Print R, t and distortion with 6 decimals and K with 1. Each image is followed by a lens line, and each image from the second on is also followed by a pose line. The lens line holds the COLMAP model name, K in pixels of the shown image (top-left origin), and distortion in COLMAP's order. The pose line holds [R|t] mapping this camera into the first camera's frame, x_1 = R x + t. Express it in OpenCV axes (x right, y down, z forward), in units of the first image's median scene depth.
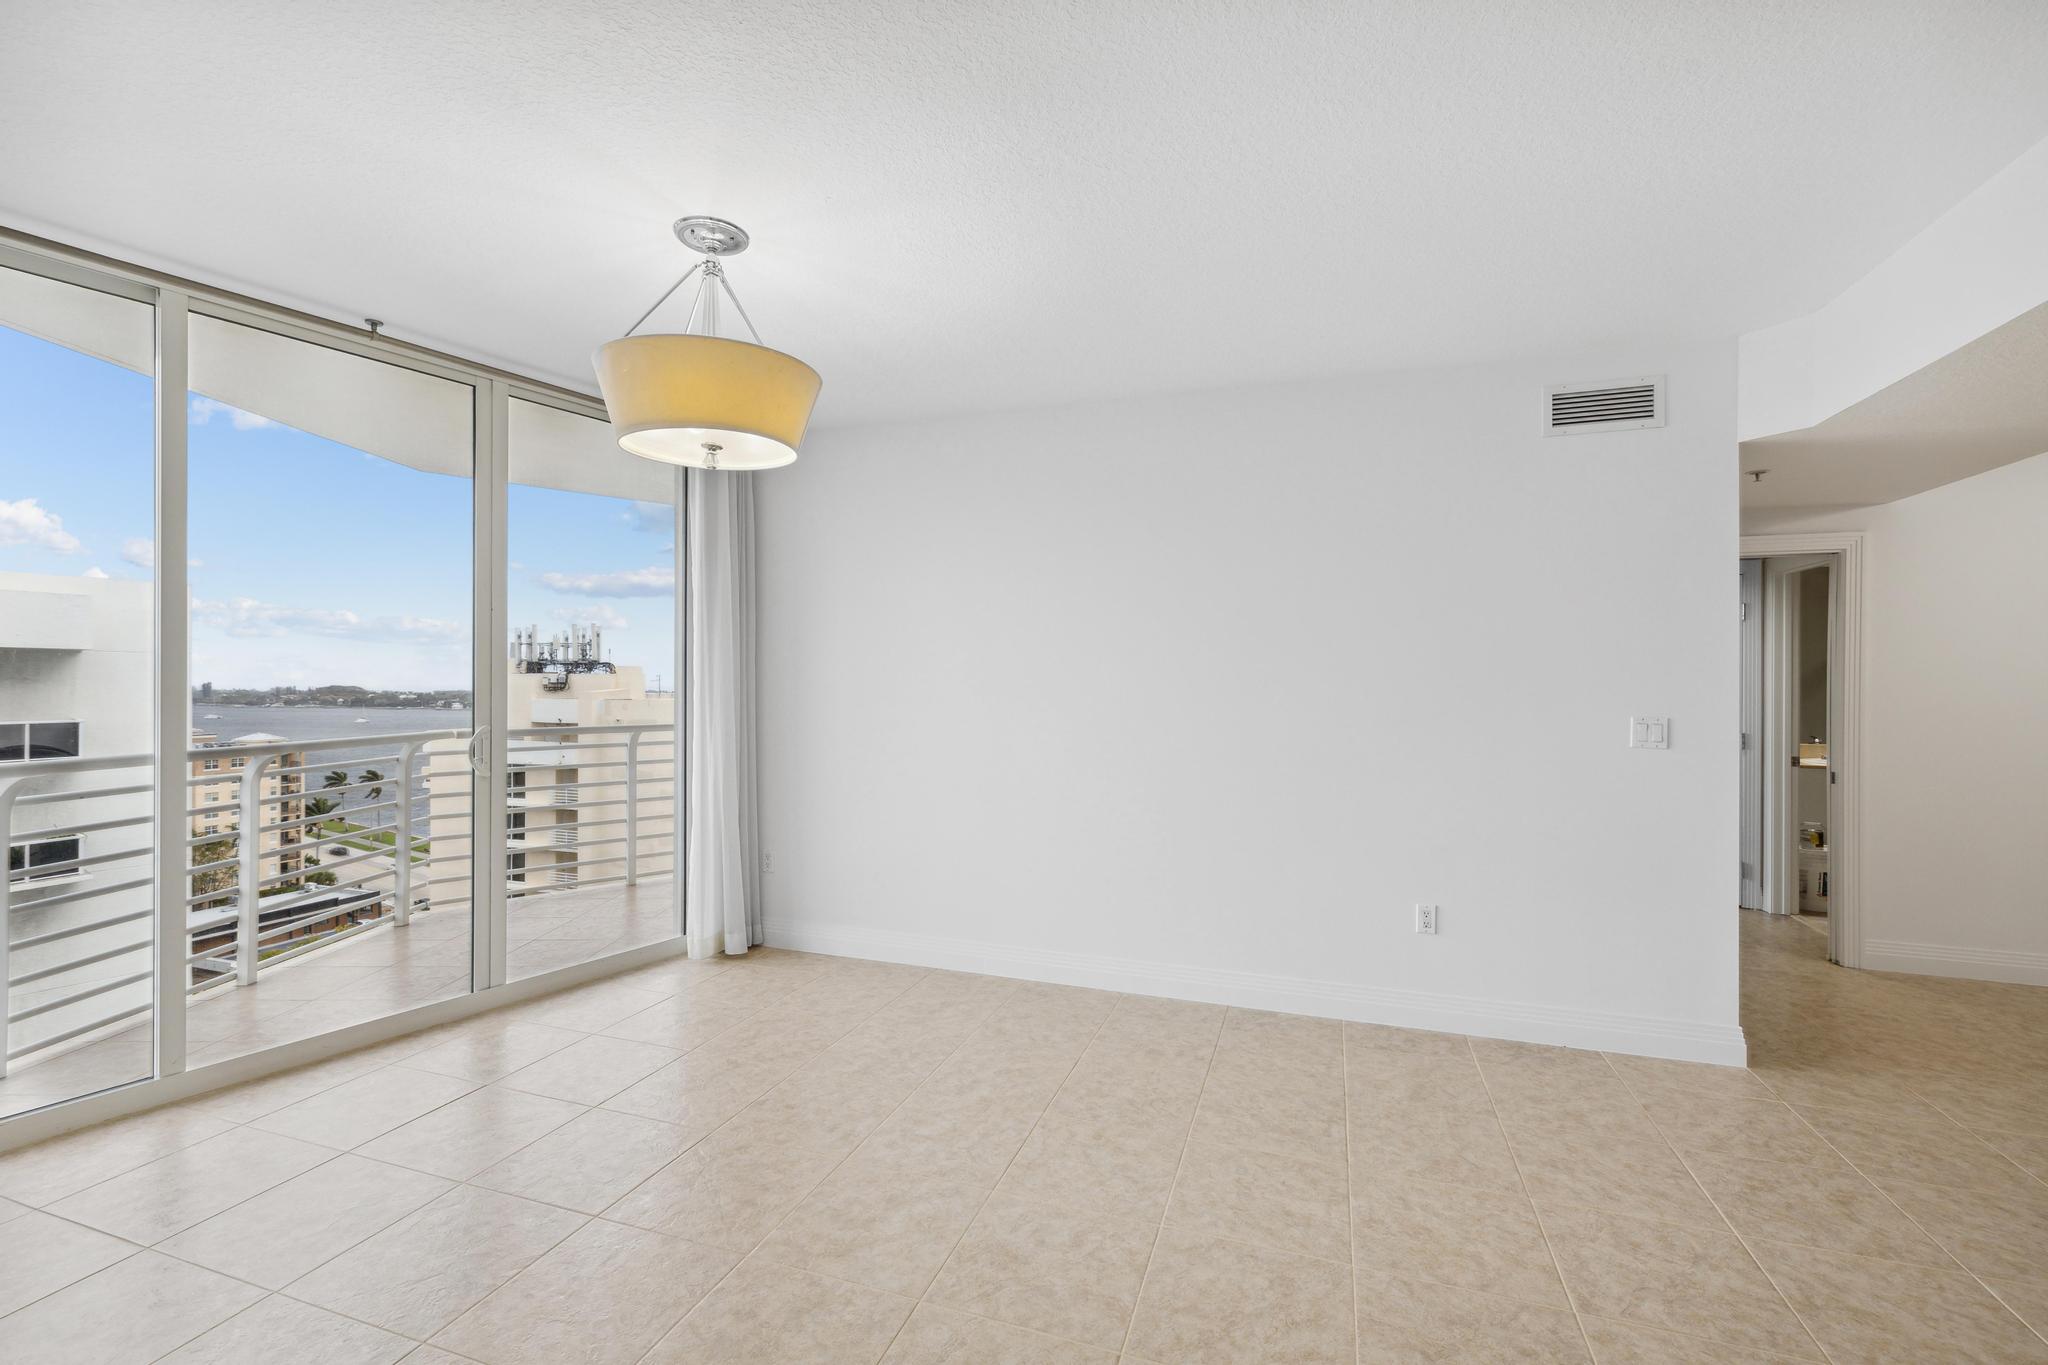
lens RADIAL K [[888.5, 0, 1021.0], [0, 888.5, 683.2], [0, 0, 1]] dist [0.003081, 0.000052]
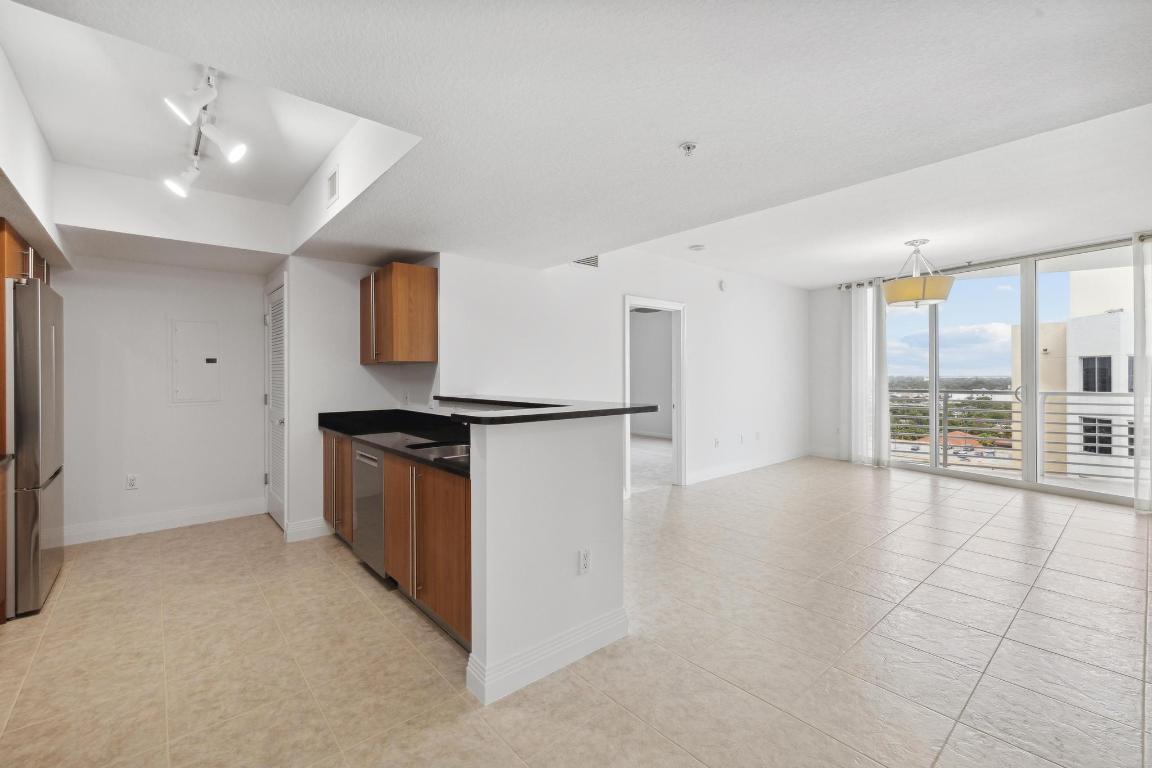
lens RADIAL K [[491.8, 0, 576.0], [0, 491.8, 374.6], [0, 0, 1]] dist [0.008899, -0.000209]
pose [[-0.502321, -0.002442, -0.864678, 1.569121], [0.000092, 0.999996, -0.002877, 0.022988], [0.864681, -0.001524, -0.502318, 0.627785]]
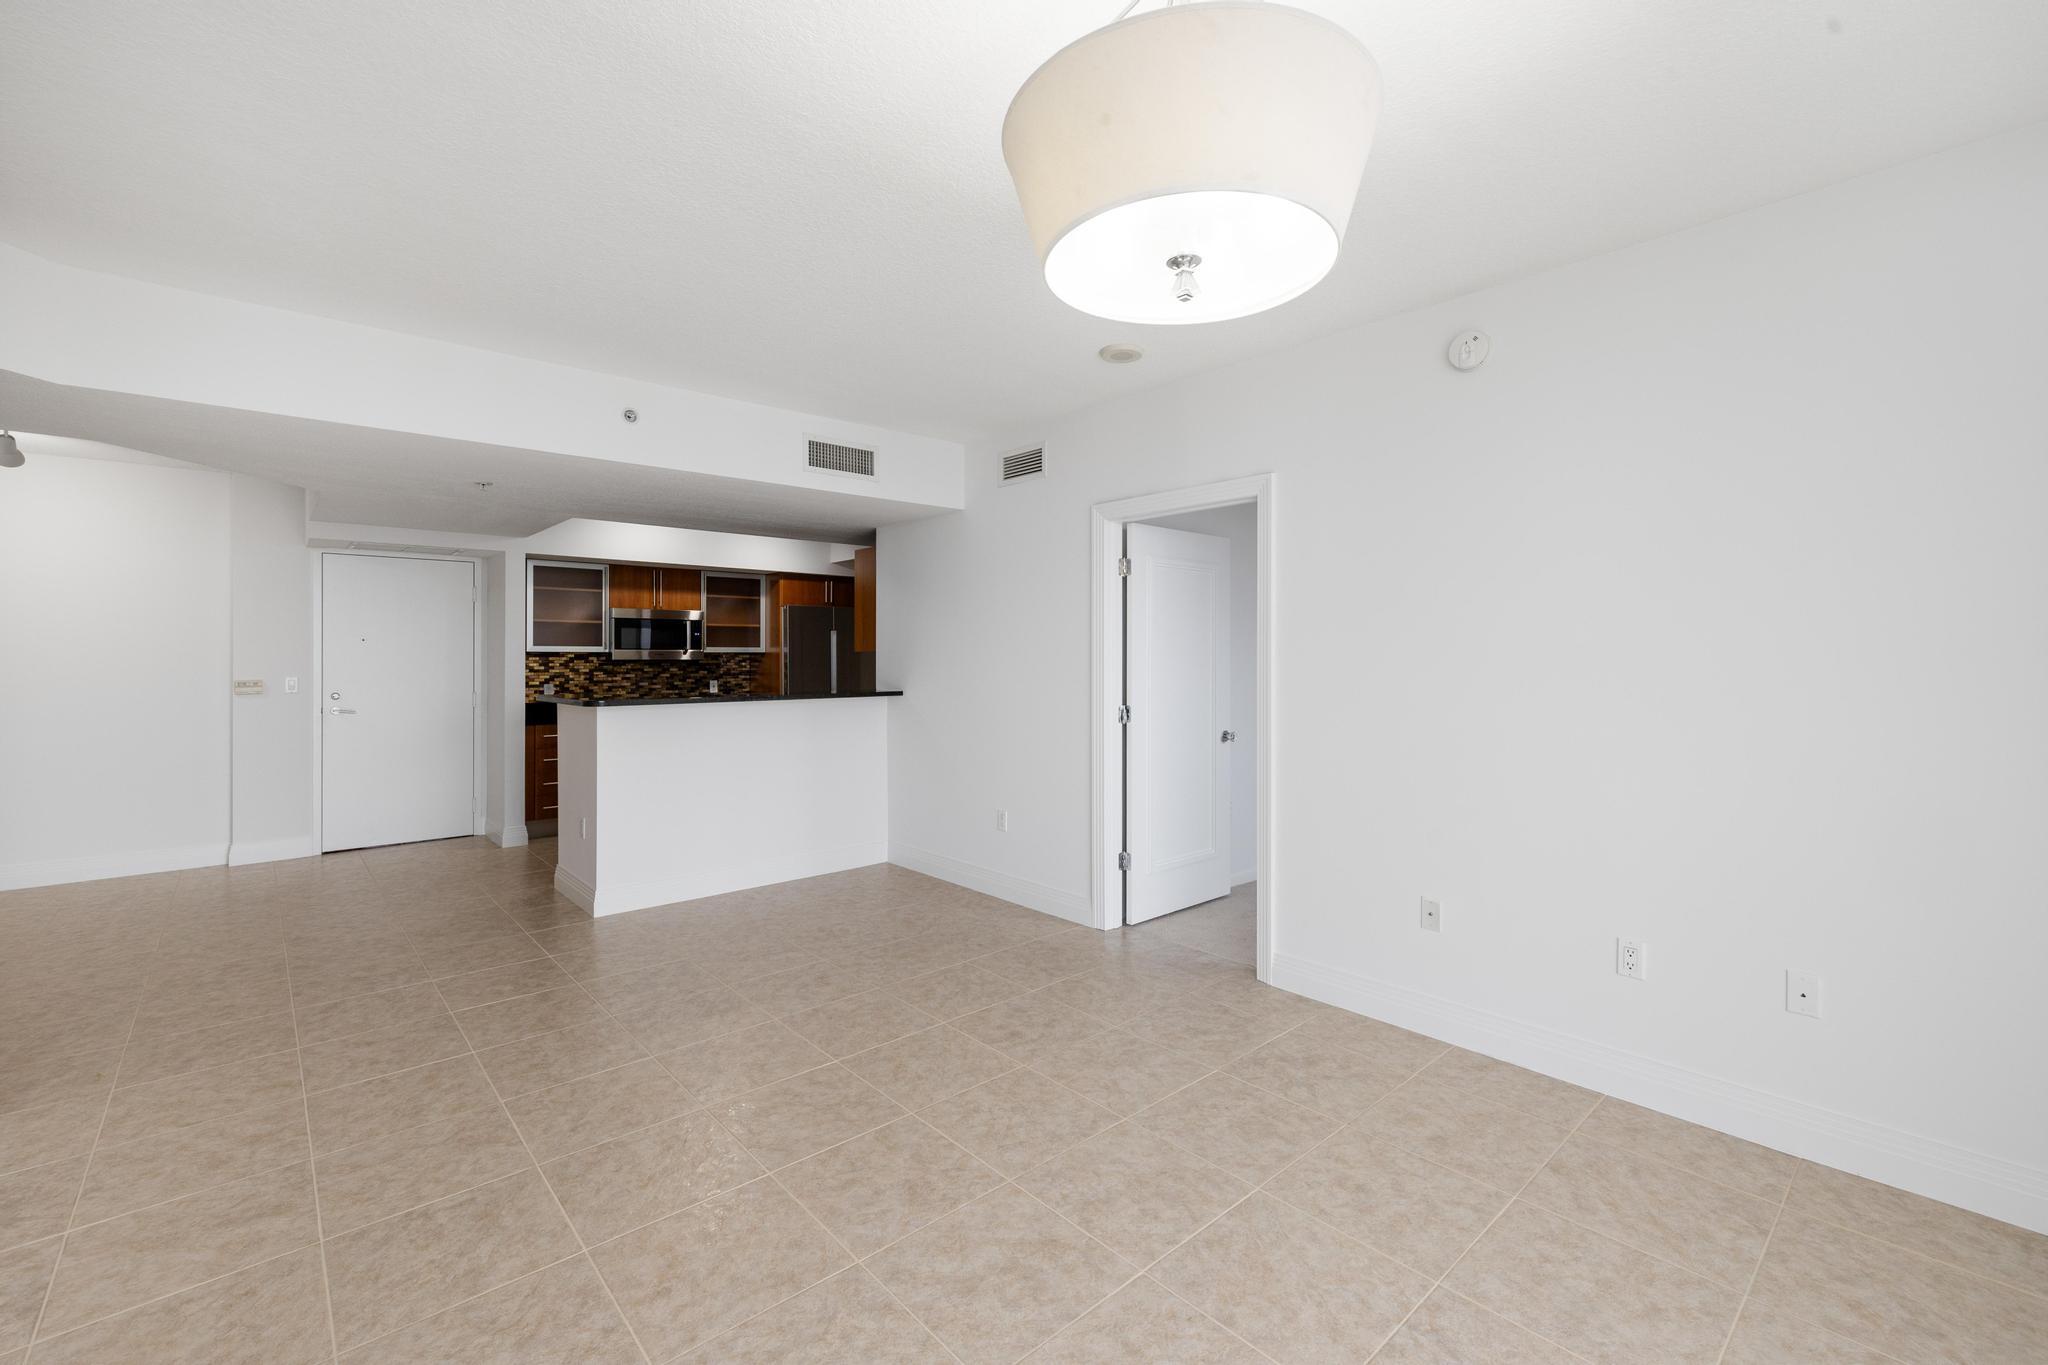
lens RADIAL K [[871.1, 0, 1020.0], [0, 871.1, 653.4], [0, 0, 1]] dist [0.001915, 0.000370]
pose [[-0.870879, -0.001886, 0.491494, -0.415832], [-0.003179, 0.999993, -0.001796, -0.004295], [-0.491487, -0.003127, -0.870879, 1.200858]]
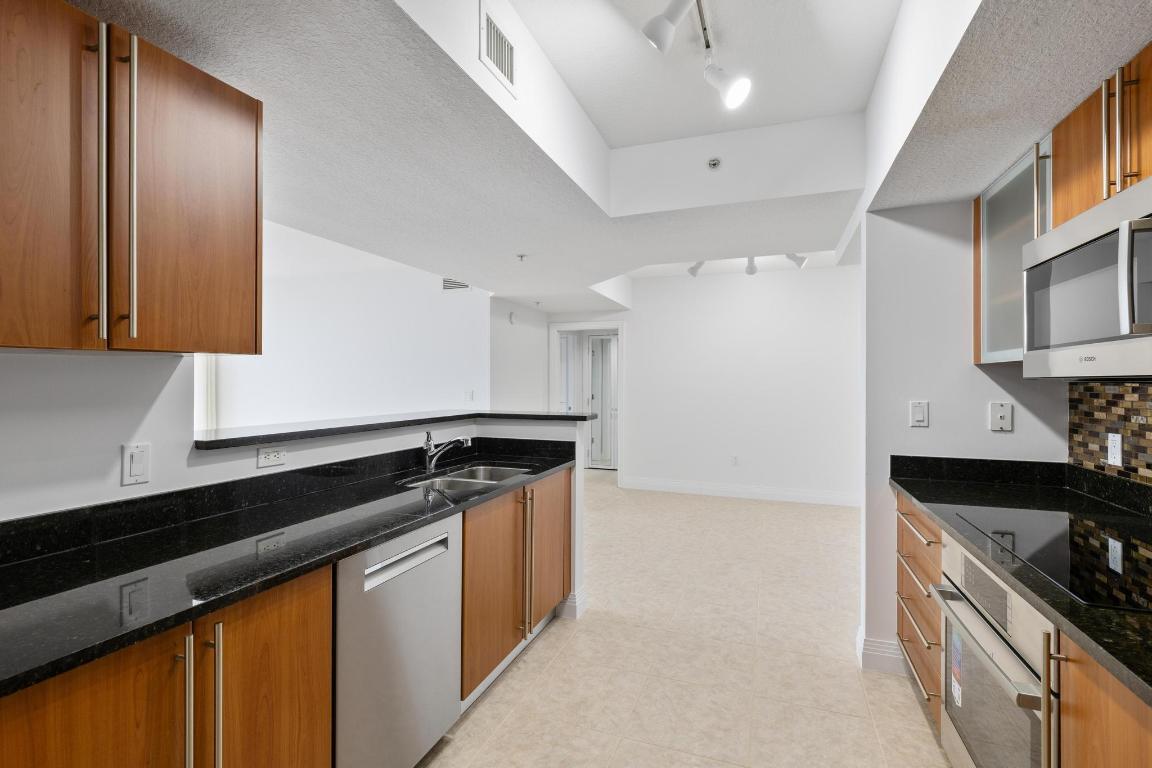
lens RADIAL K [[527.5, 0, 576.7], [0, 527.5, 377.7], [0, 0, 1]] dist [0.003352, 0.000639]
pose [[0.999703, -0.002267, -0.024269, 1.112754], [0.002065, 0.999963, -0.008377, 0.014171], [0.024287, 0.008324, 0.999670, -0.726444]]
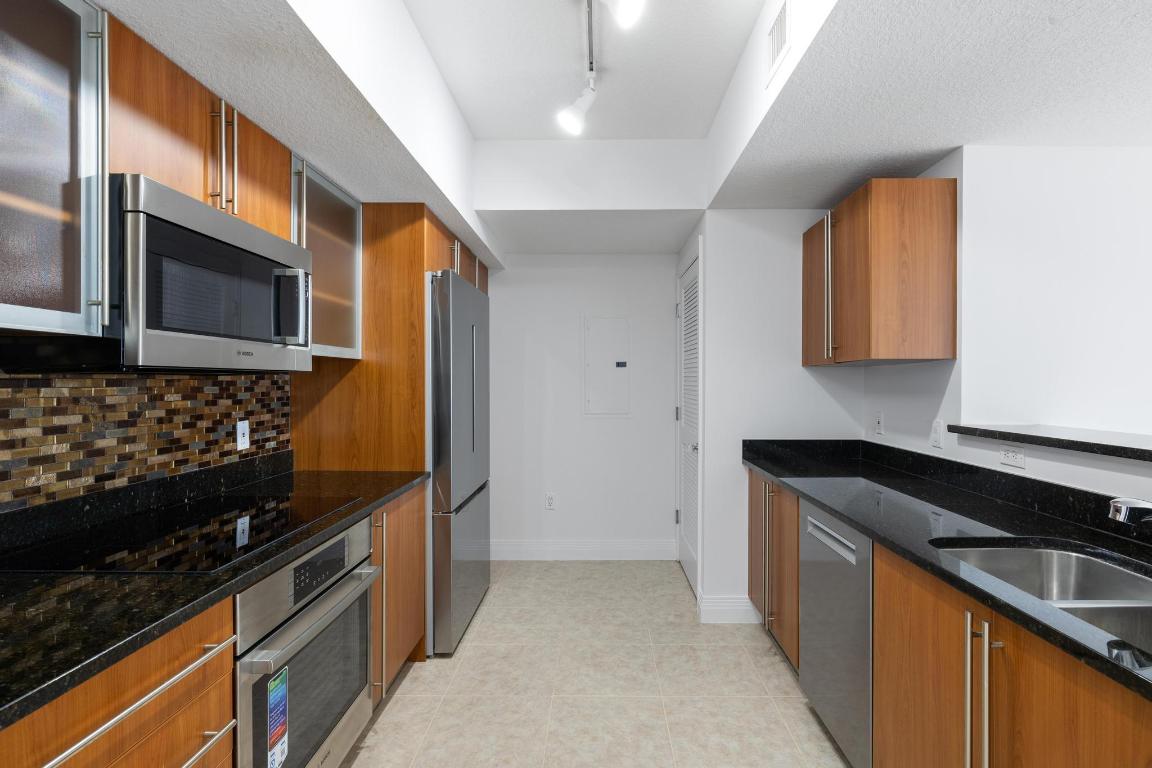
lens RADIAL K [[564.3, 0, 600.4], [0, 564.3, 382.3], [0, 0, 1]] dist [-0.003519, -0.000471]
pose [[-0.943015, -0.005280, -0.332707, 1.370511], [-0.006212, 0.999979, 0.001736, 0.019427], [0.332691, 0.003704, -0.943029, 0.271839]]
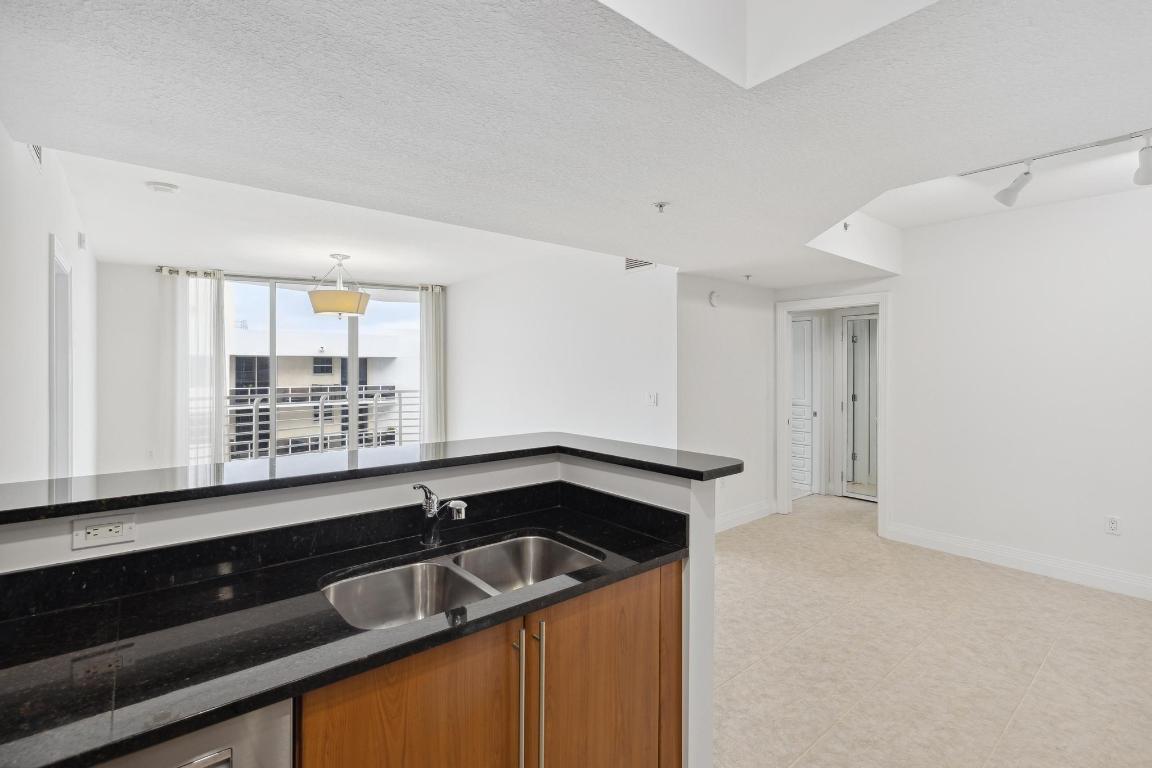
lens RADIAL K [[530.3, 0, 571.0], [0, 530.3, 368.5], [0, 0, 1]] dist [-0.001442, -0.000026]
pose [[0.854543, -0.002408, -0.519376, 1.256095], [0.001658, 0.999997, -0.001908, -0.022456], [0.519378, 0.000769, 0.854544, -0.301322]]
